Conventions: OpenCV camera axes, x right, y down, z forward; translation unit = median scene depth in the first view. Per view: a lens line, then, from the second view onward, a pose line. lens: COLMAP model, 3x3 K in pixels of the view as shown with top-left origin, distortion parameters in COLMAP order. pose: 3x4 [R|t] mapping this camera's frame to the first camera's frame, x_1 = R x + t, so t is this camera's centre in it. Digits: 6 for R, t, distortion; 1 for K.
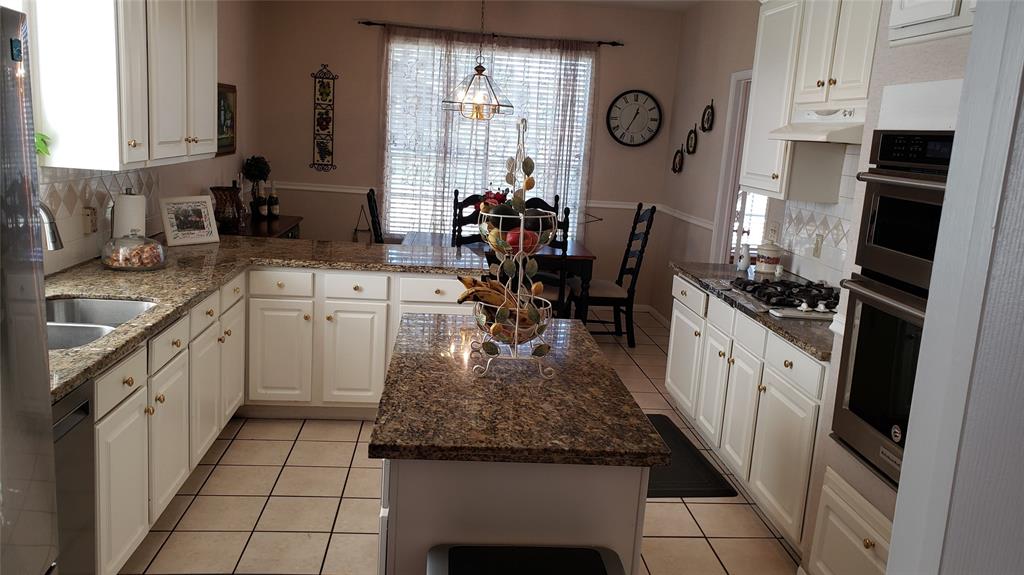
lens RADIAL K [[805.6, 0, 512.2], [0, 805.6, 294.8], [0, 0, 1]] dist [0.040915, -0.040724]
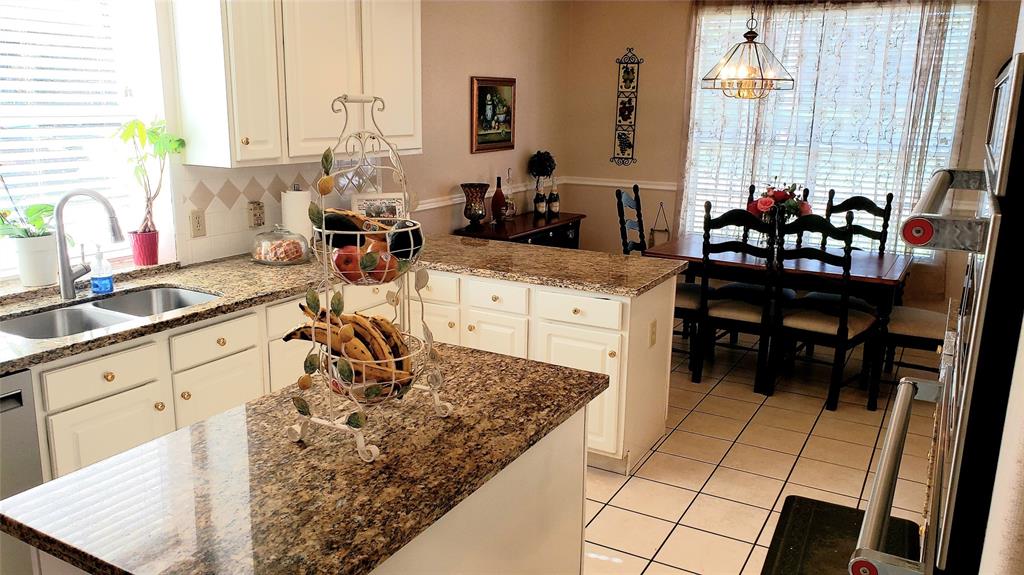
lens RADIAL K [[805.6, 0, 492.7], [0, 805.6, 292.4], [0, 0, 1]] dist [0.040915, -0.040724]
pose [[0.819394, 0.081222, -0.567448, 0.189793], [-0.077765, 0.996510, 0.030344, -0.026347], [0.567932, 0.019264, 0.822850, 0.171475]]
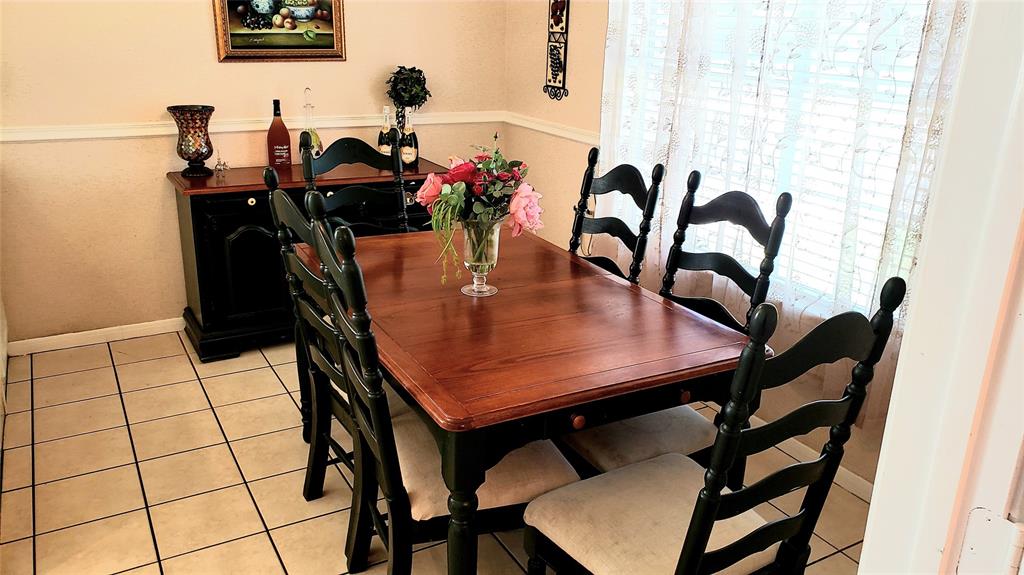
lens RADIAL K [[805.6, 0, 518.3], [0, 805.6, 287.3], [0, 0, 1]] dist [0.040915, -0.040724]
pose [[0.443711, 0.240034, -0.863426, 0.300938], [-0.183663, 0.967368, 0.174546, -0.126701], [0.877148, 0.081132, 0.473317, 0.763528]]
